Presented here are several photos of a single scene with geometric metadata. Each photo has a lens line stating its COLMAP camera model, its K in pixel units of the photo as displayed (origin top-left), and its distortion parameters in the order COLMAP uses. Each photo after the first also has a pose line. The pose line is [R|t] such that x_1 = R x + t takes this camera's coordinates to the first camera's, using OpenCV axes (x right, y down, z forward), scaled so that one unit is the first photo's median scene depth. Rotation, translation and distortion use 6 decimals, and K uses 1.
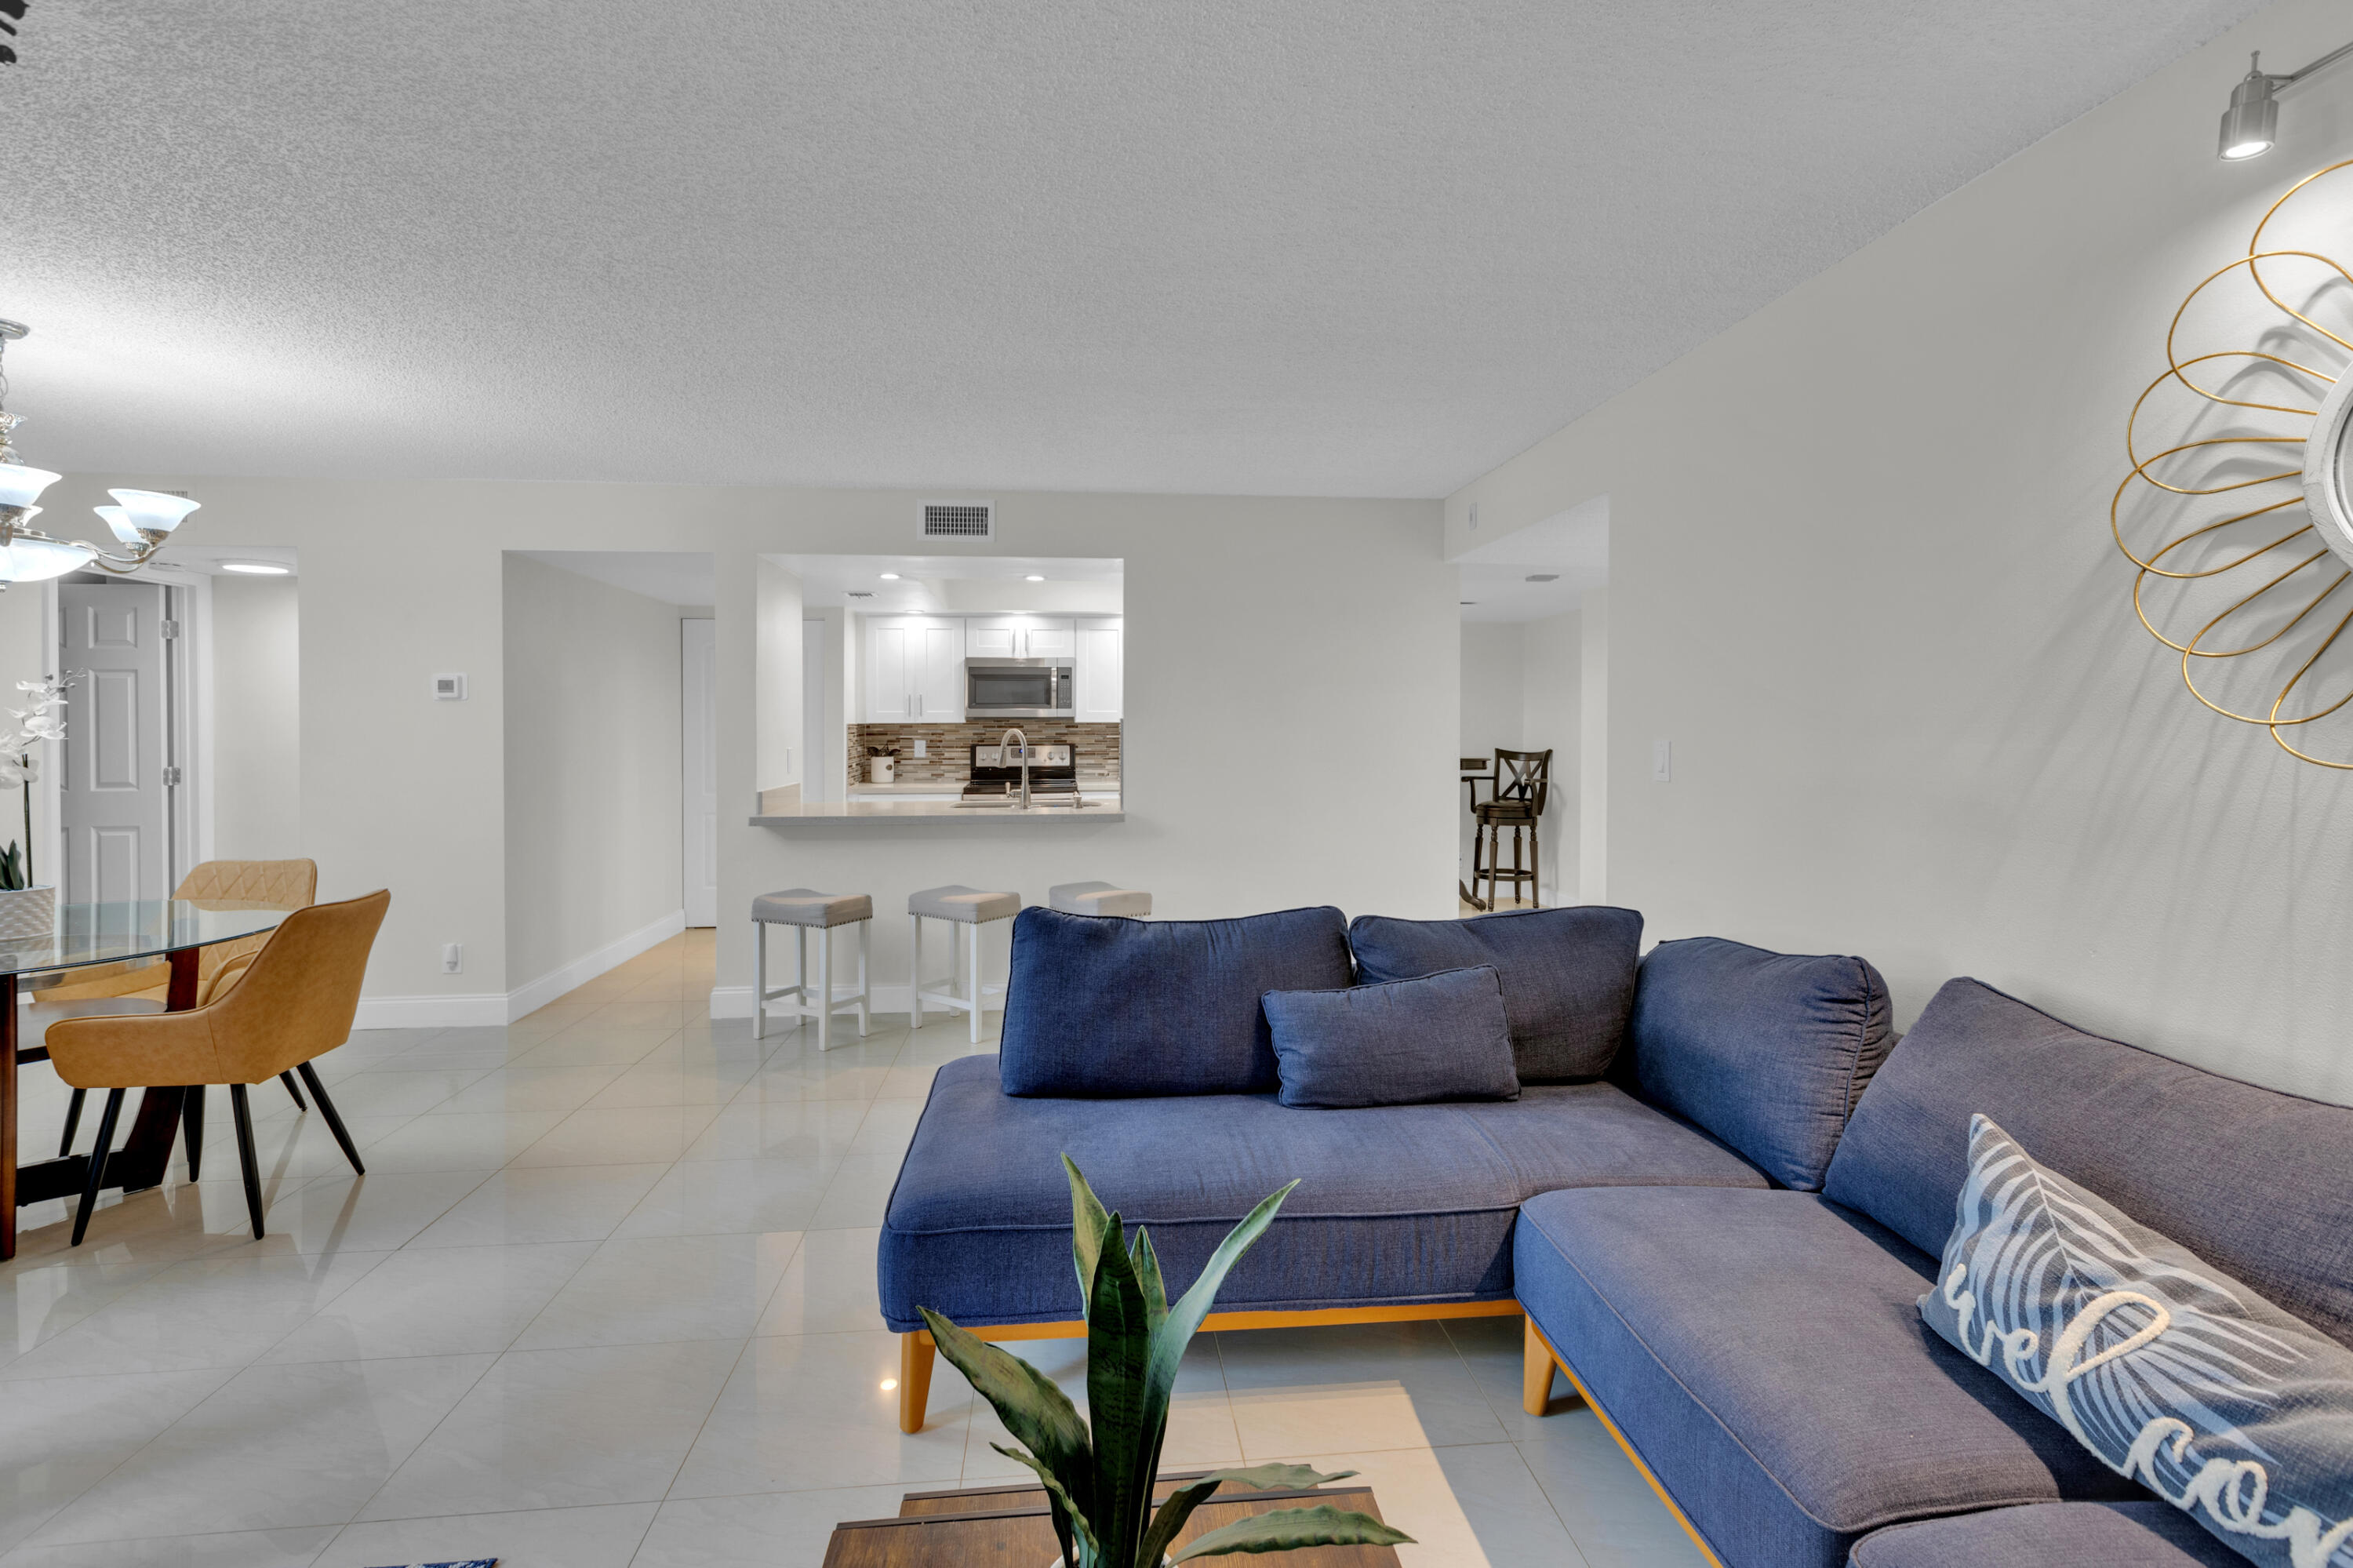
lens RADIAL K [[1079.5, 0, 1167.4], [0, 1079.5, 751.8], [0, 0, 1]] dist [0.000344, 0.000239]
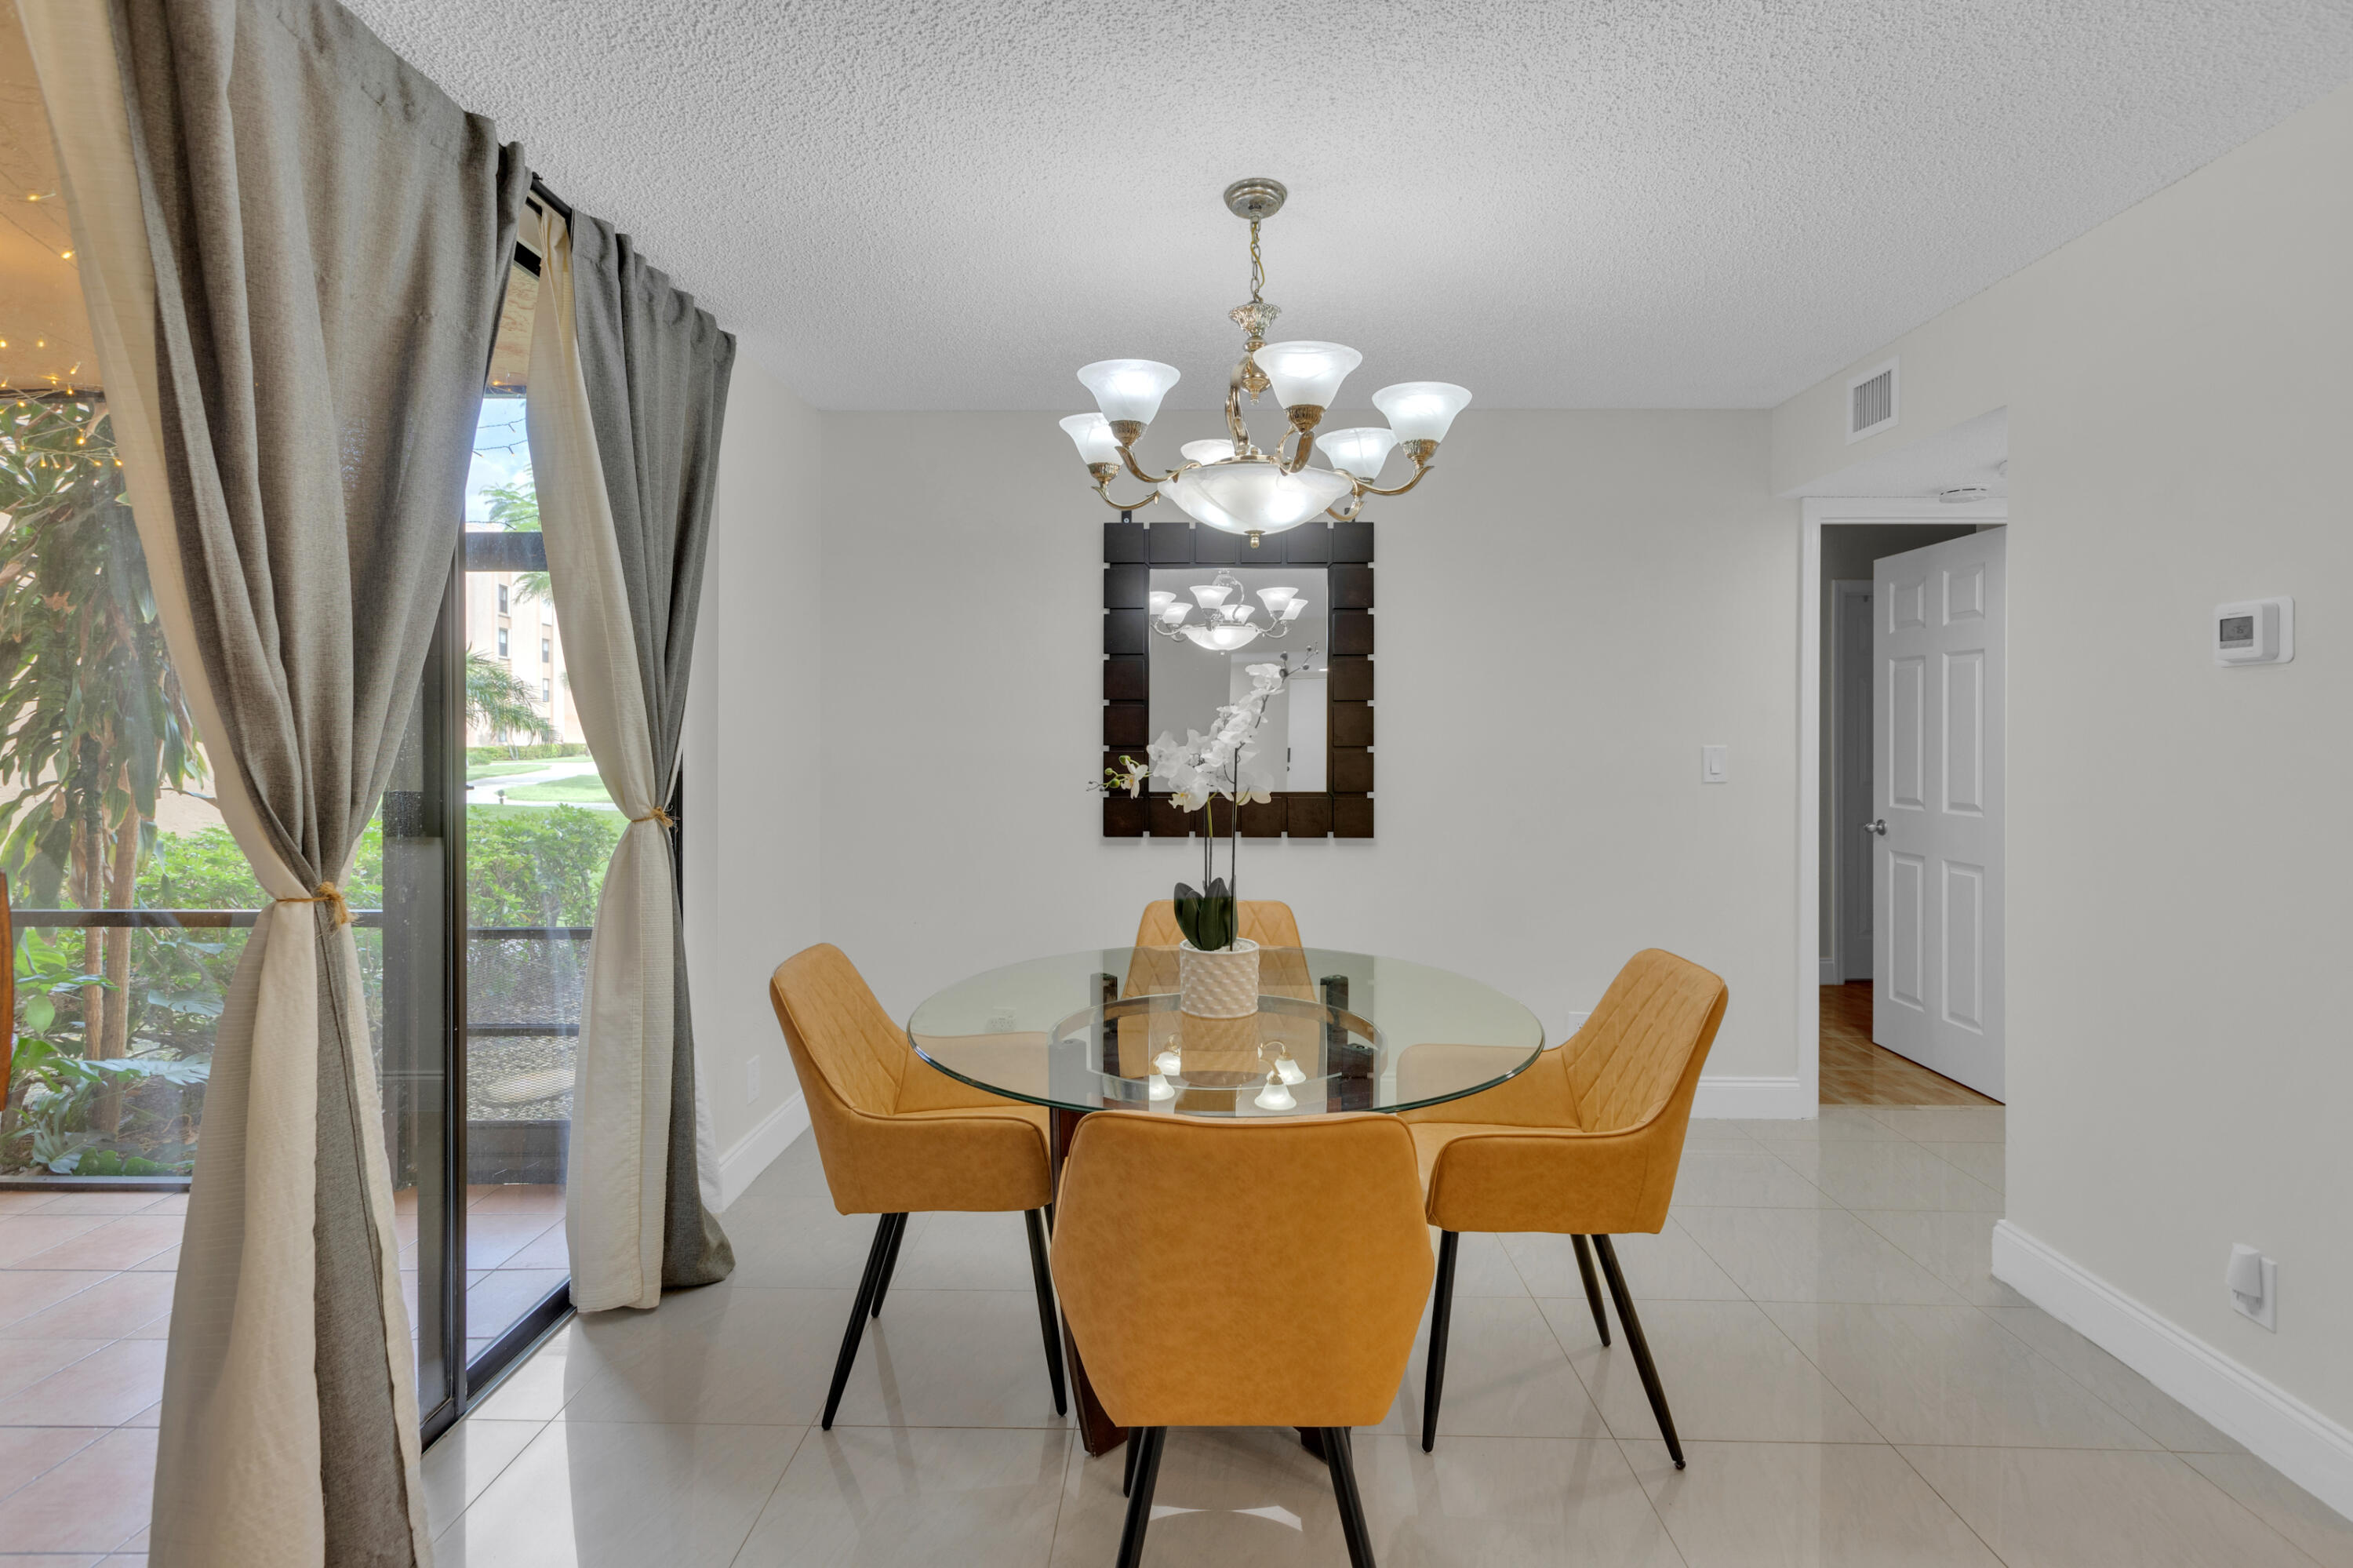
lens RADIAL K [[1093.1, 0, 1180.1], [0, 1093.1, 728.9], [0, 0, 1]] dist [0.000799, -0.000212]
pose [[-0.125973, -0.000277, -0.992034, -0.171037], [-0.023180, 0.999728, 0.002664, -0.012957], [0.991763, 0.023331, -0.125945, 0.568349]]
